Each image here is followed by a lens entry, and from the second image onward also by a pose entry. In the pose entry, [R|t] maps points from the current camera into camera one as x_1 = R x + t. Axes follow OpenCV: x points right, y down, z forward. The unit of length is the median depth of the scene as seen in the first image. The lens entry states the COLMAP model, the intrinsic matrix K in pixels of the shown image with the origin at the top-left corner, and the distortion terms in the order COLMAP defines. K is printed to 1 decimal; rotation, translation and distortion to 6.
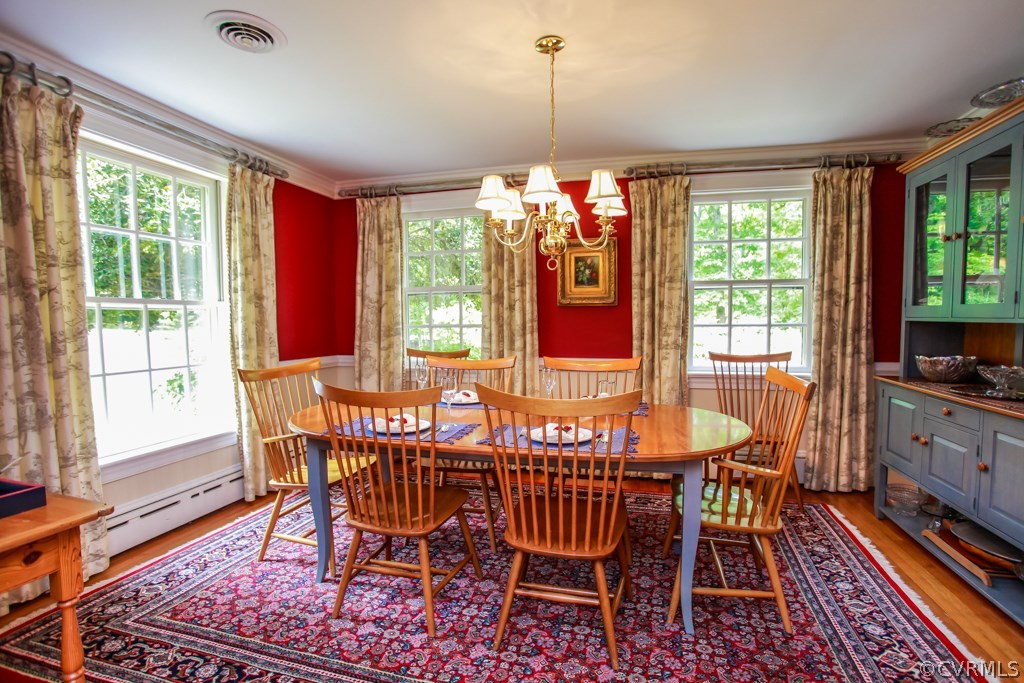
lens RADIAL K [[503.2, 0, 519.2], [0, 503.2, 353.1], [0, 0, 1]] dist [-0.062944, 0.025451]
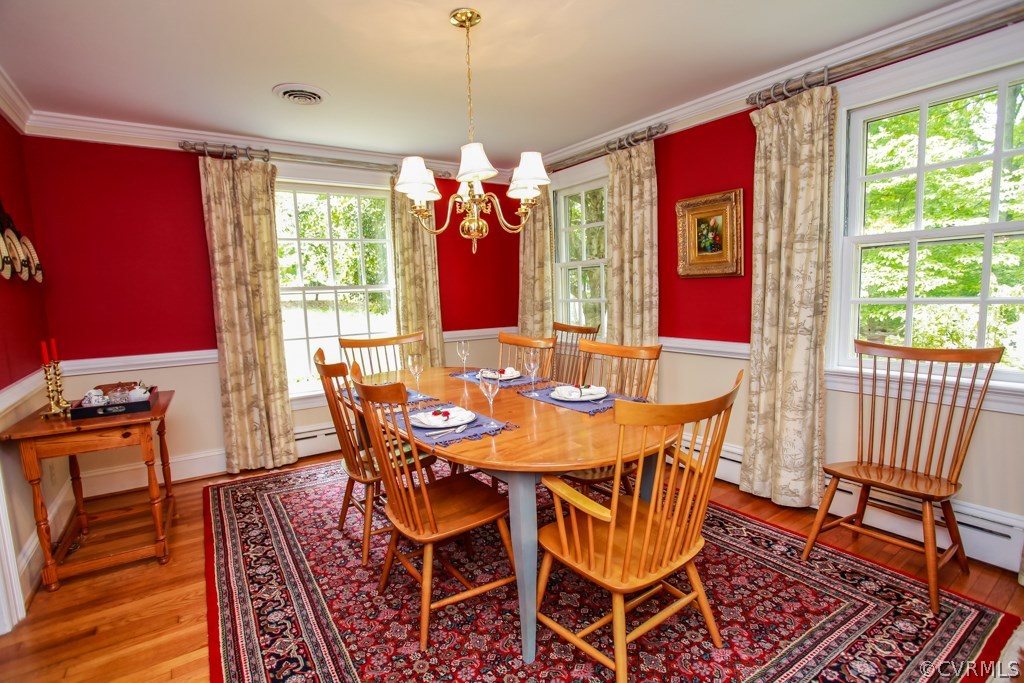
lens RADIAL K [[503.2, 0, 519.2], [0, 503.2, 353.1], [0, 0, 1]] dist [-0.062944, 0.025451]
pose [[0.756745, 0.064198, -0.650550, 0.469066], [-0.018011, 0.996836, 0.077419, -0.028969], [0.653462, -0.046869, 0.755507, 0.182036]]
